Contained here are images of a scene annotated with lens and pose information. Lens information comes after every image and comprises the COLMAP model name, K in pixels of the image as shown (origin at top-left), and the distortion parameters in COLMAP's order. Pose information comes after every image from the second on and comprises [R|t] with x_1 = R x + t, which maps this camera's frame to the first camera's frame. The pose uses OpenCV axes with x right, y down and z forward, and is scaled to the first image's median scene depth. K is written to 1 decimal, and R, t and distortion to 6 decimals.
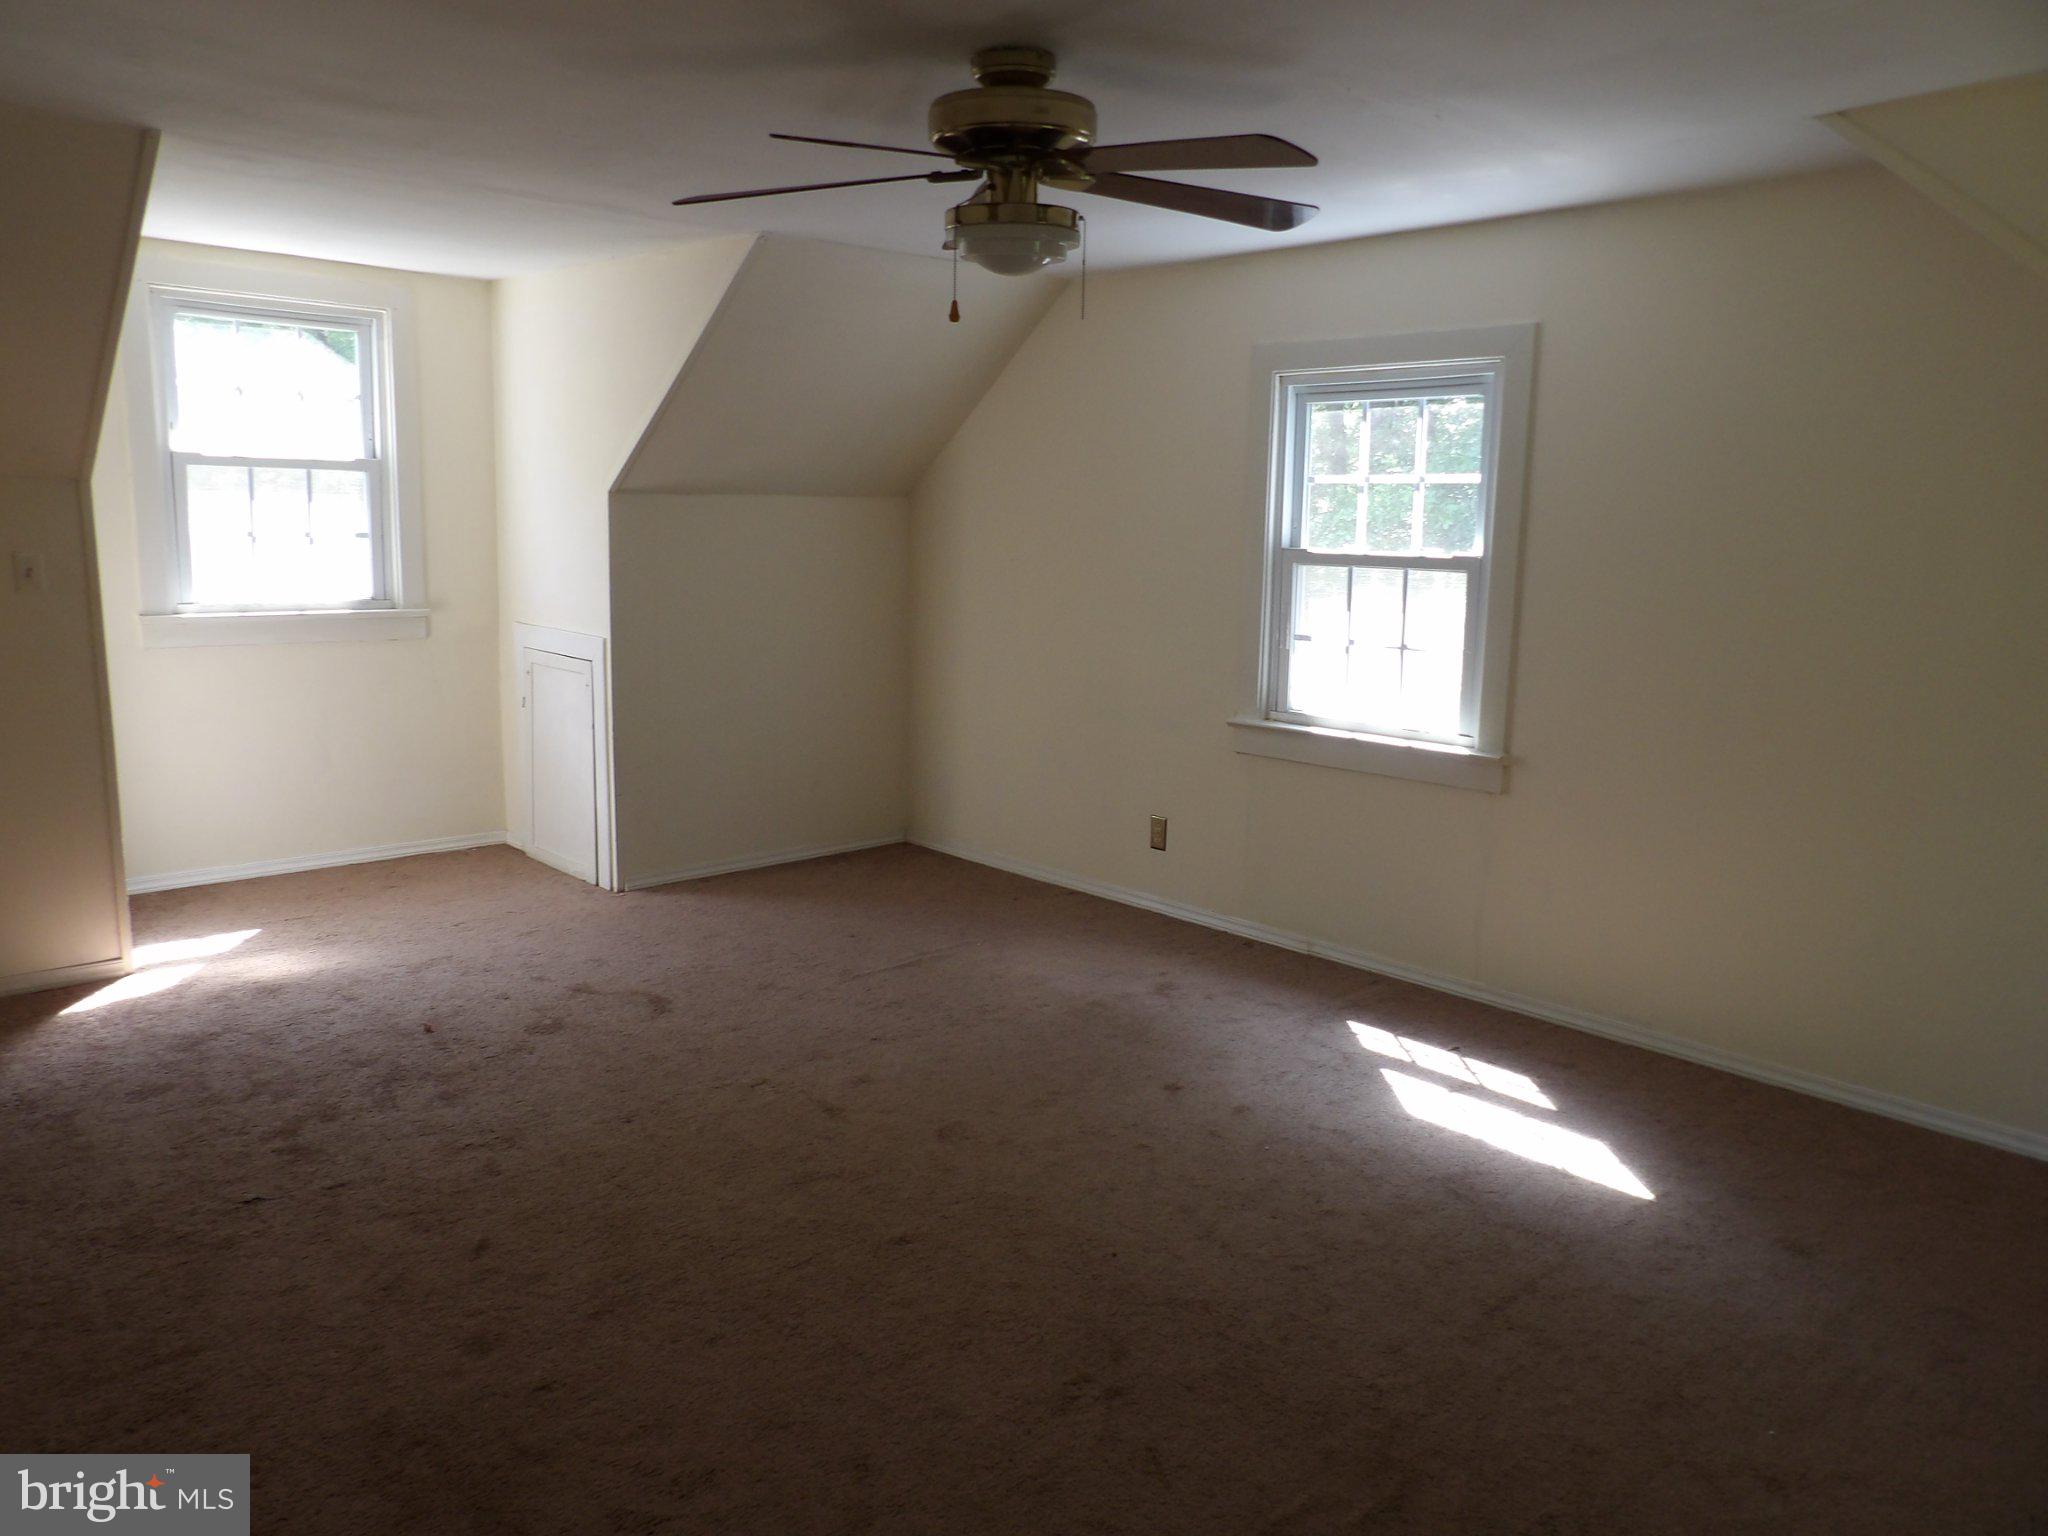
lens RADIAL K [[1489.3, 0, 956.6], [0, 1489.3, 773.0], [0, 0, 1]] dist [-0.031344, 0.002080]
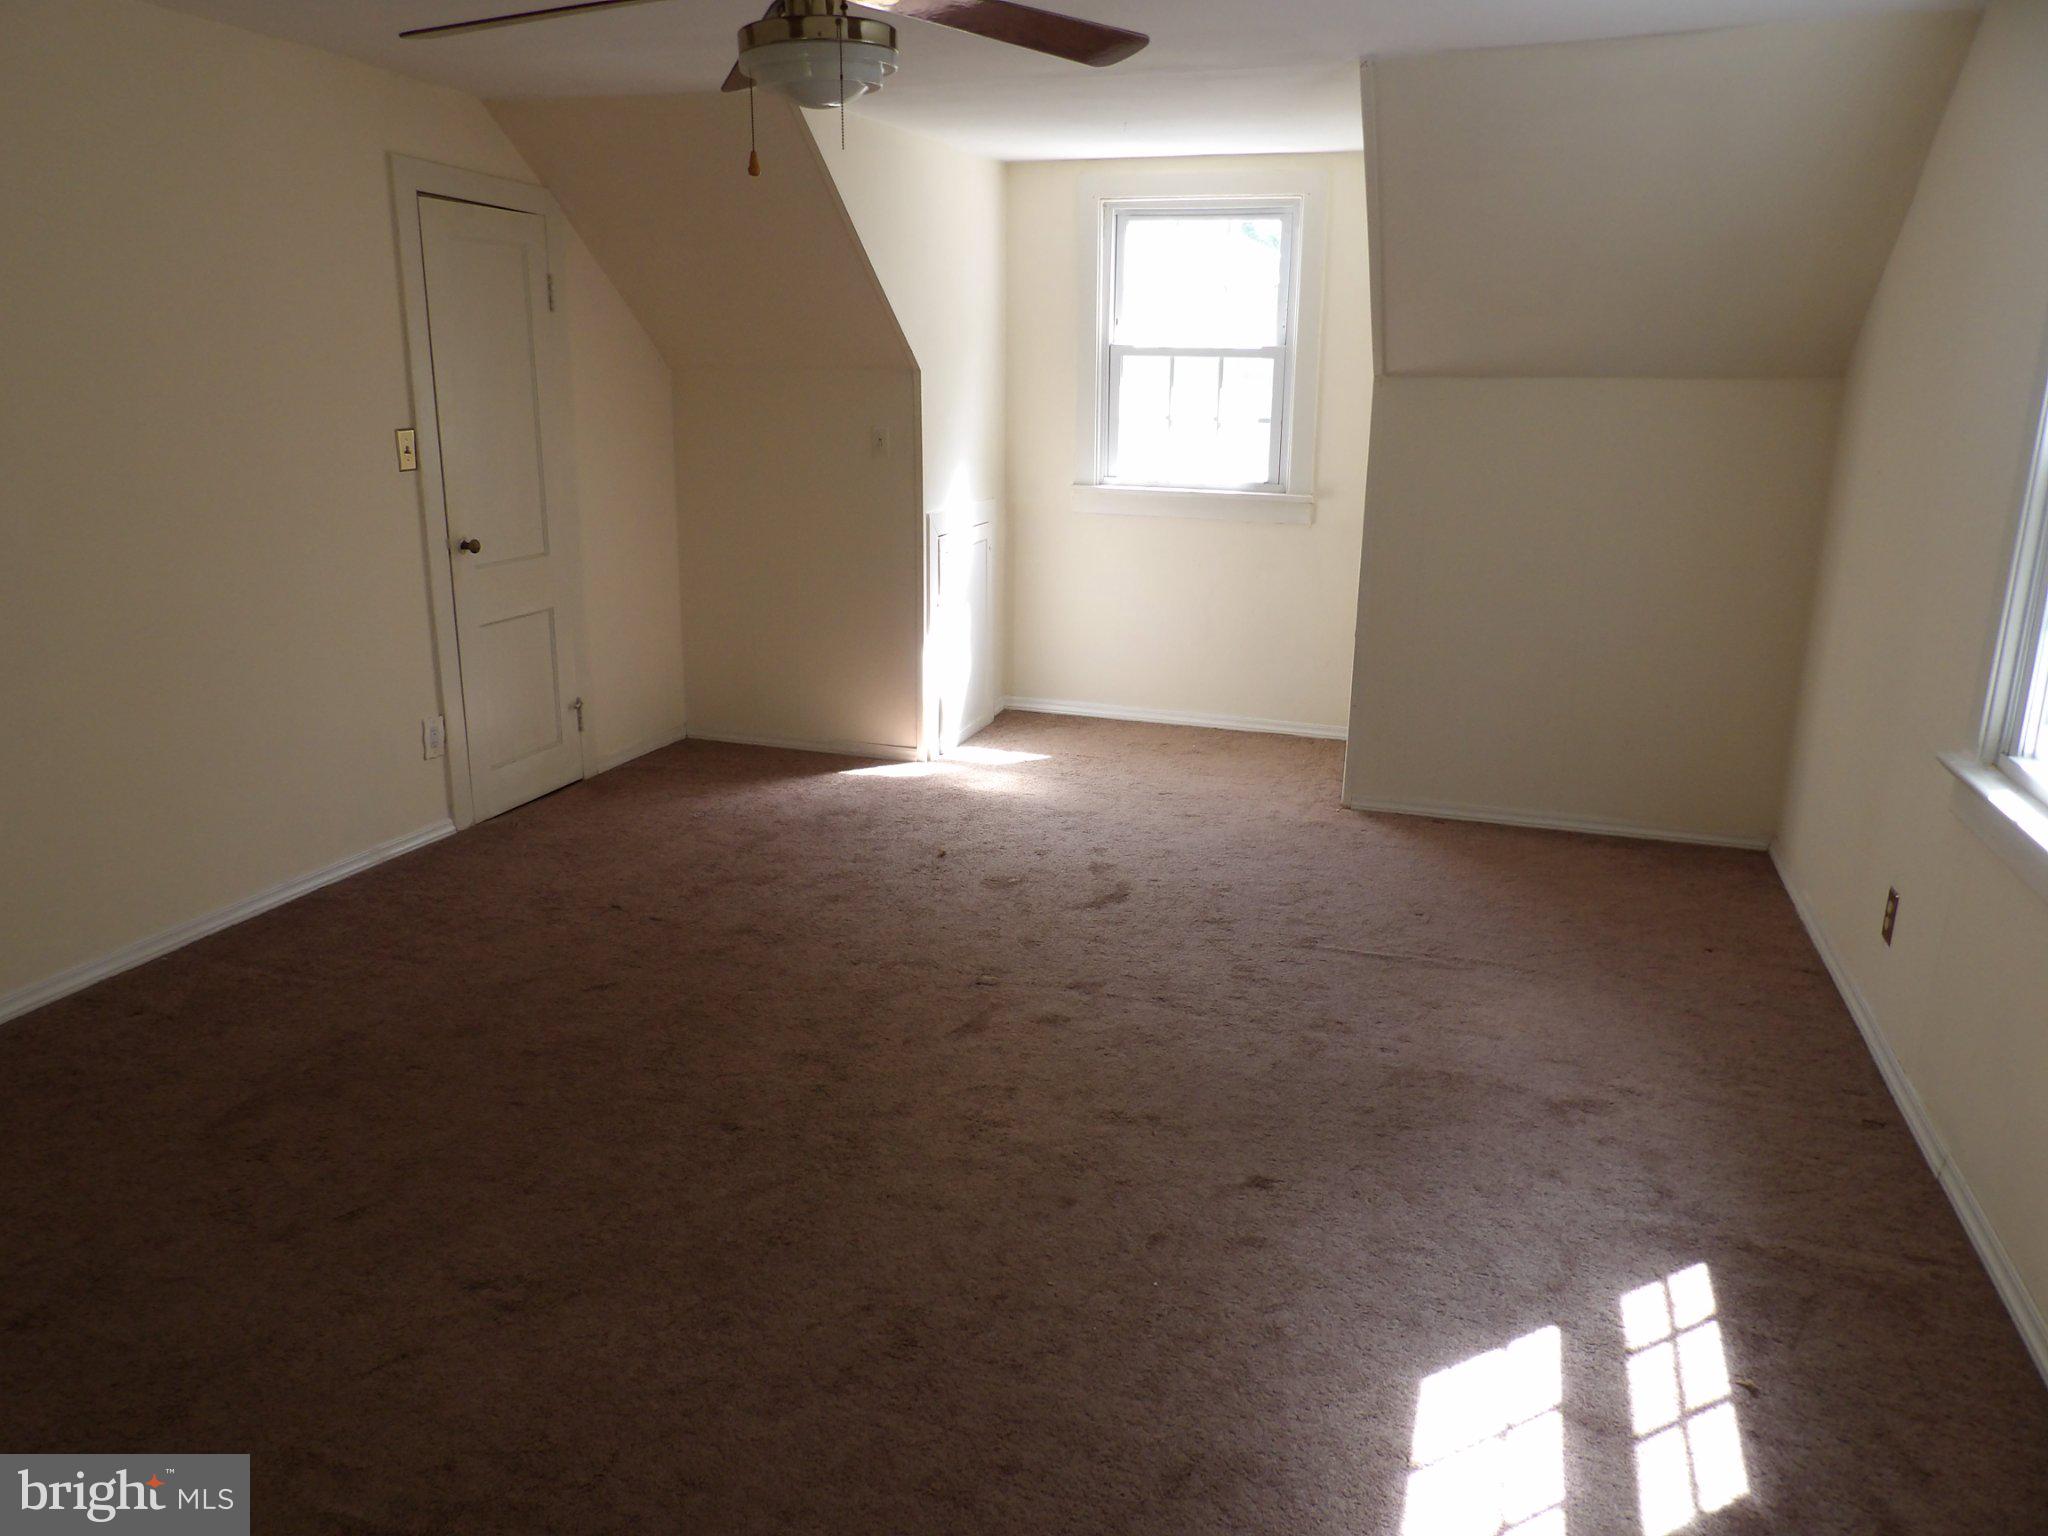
lens RADIAL K [[1448.7, 0, 999.4], [0, 1448.7, 763.1], [0, 0, 1]] dist [-0.026471, 0.035907]
pose [[0.475234, 0.212676, -0.853769, 0.549929], [-0.154763, 0.975424, 0.156834, -0.070778], [0.866141, 0.057599, 0.496469, 0.437745]]
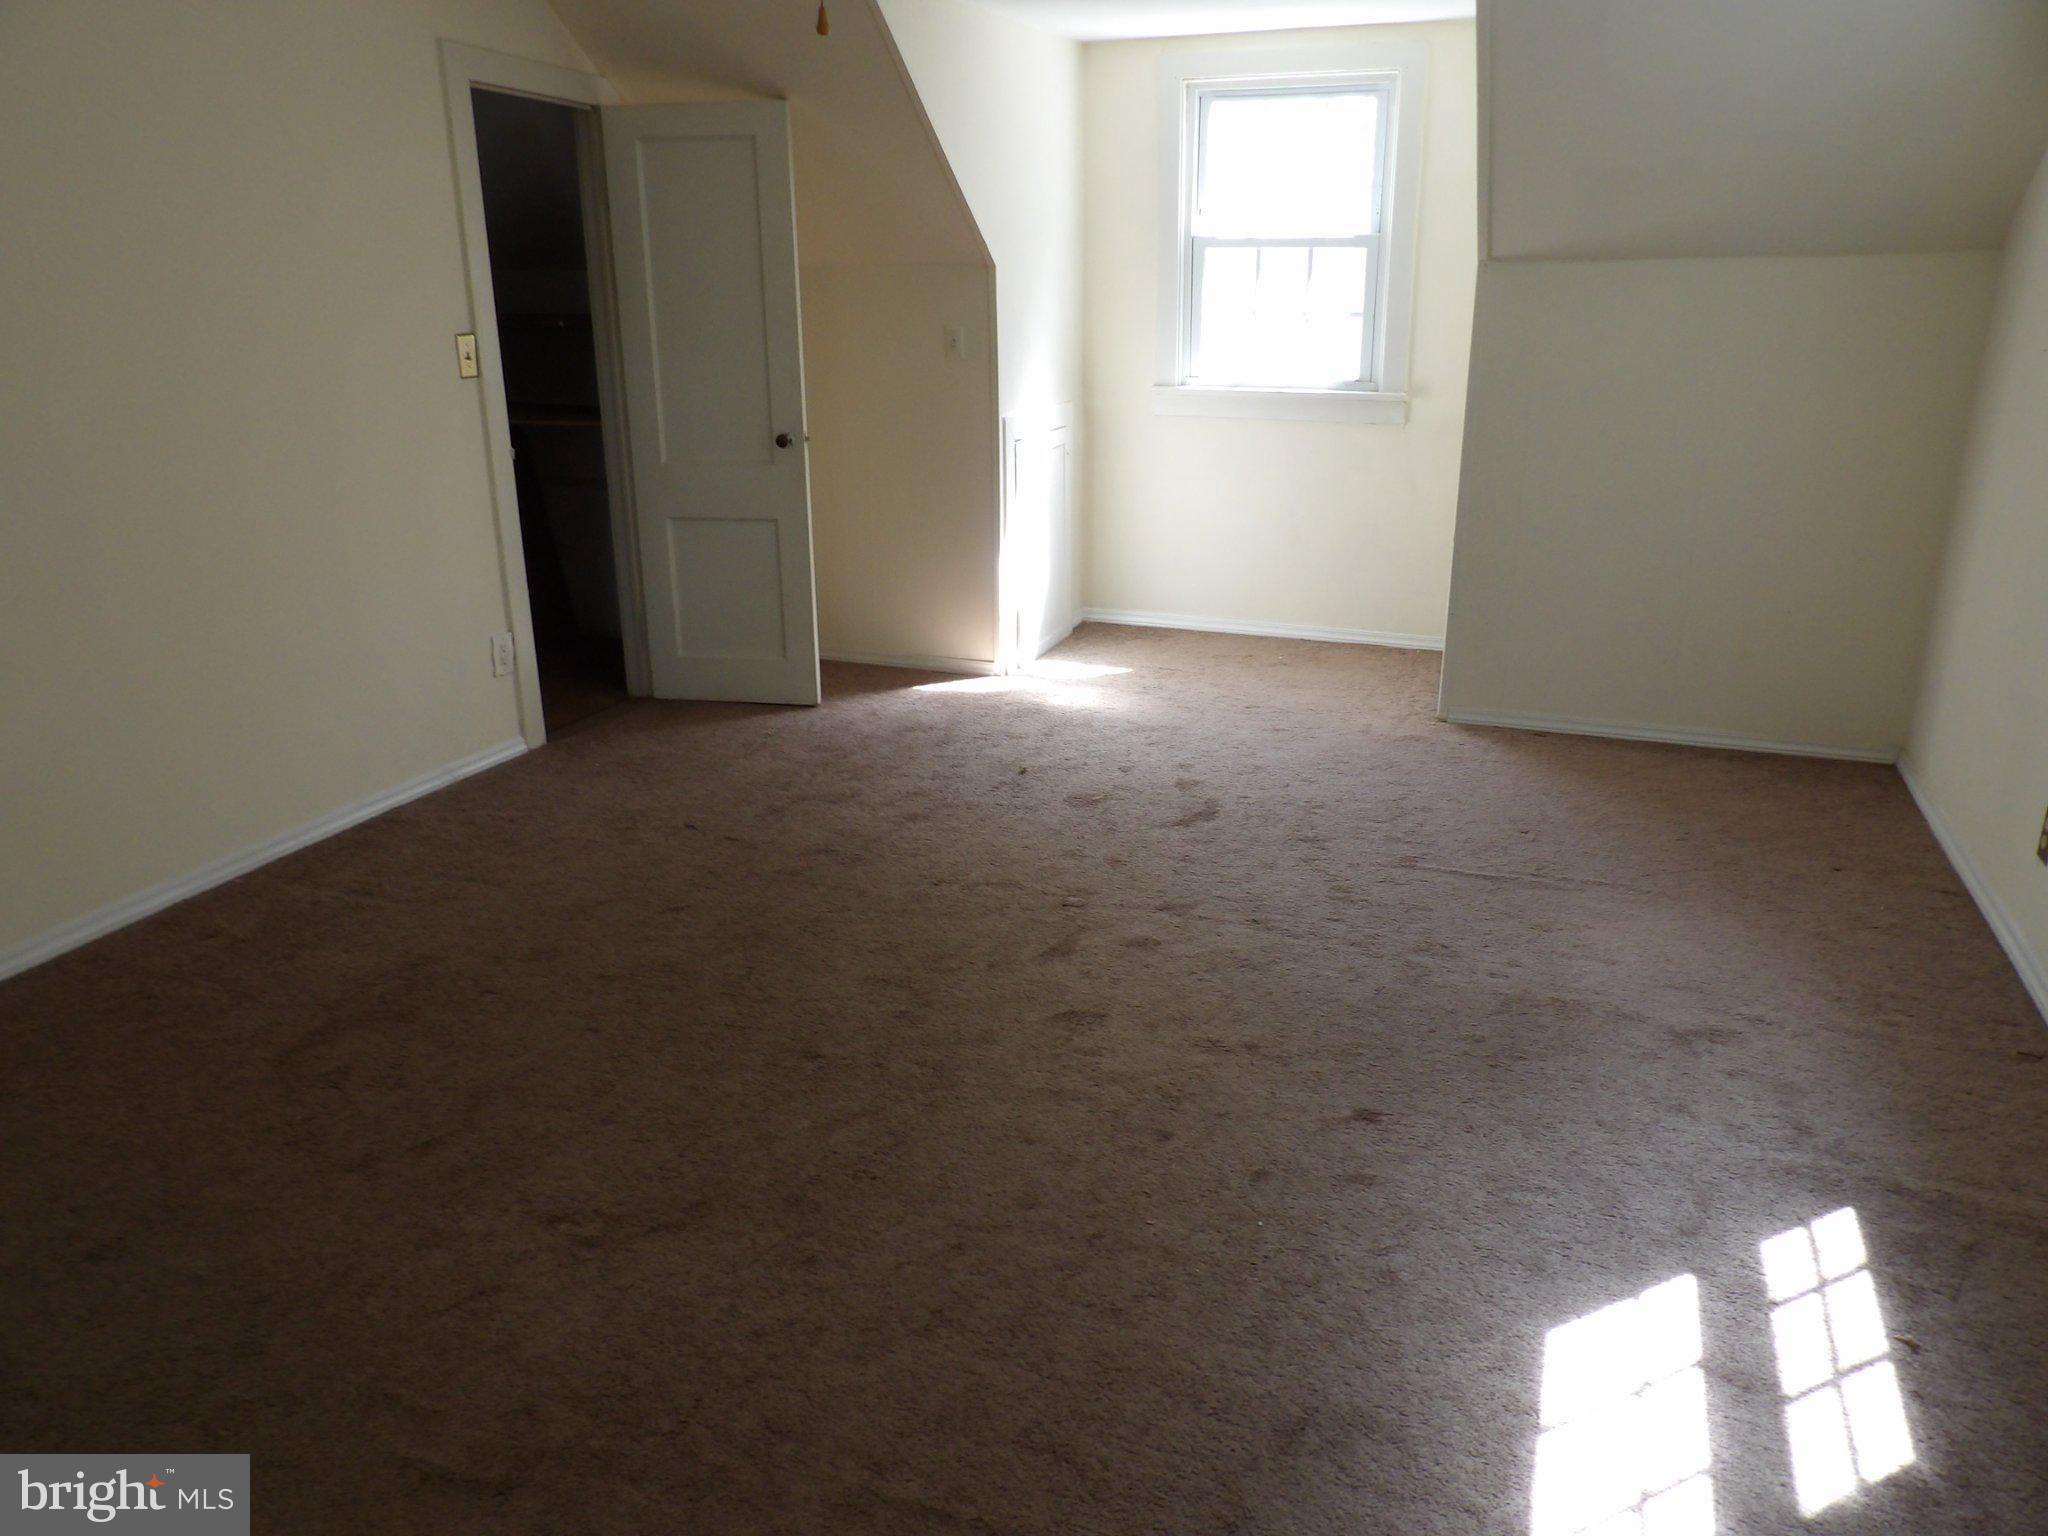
lens RADIAL K [[1445.4, 0, 1005.0], [0, 1445.4, 764.9], [0, 0, 1]] dist [-0.031718, 0.034226]
pose [[0.438538, 0.261034, -0.859968, 0.515259], [-0.141038, 0.965022, 0.221000, -0.062263], [0.887577, 0.024372, 0.460015, 0.448379]]
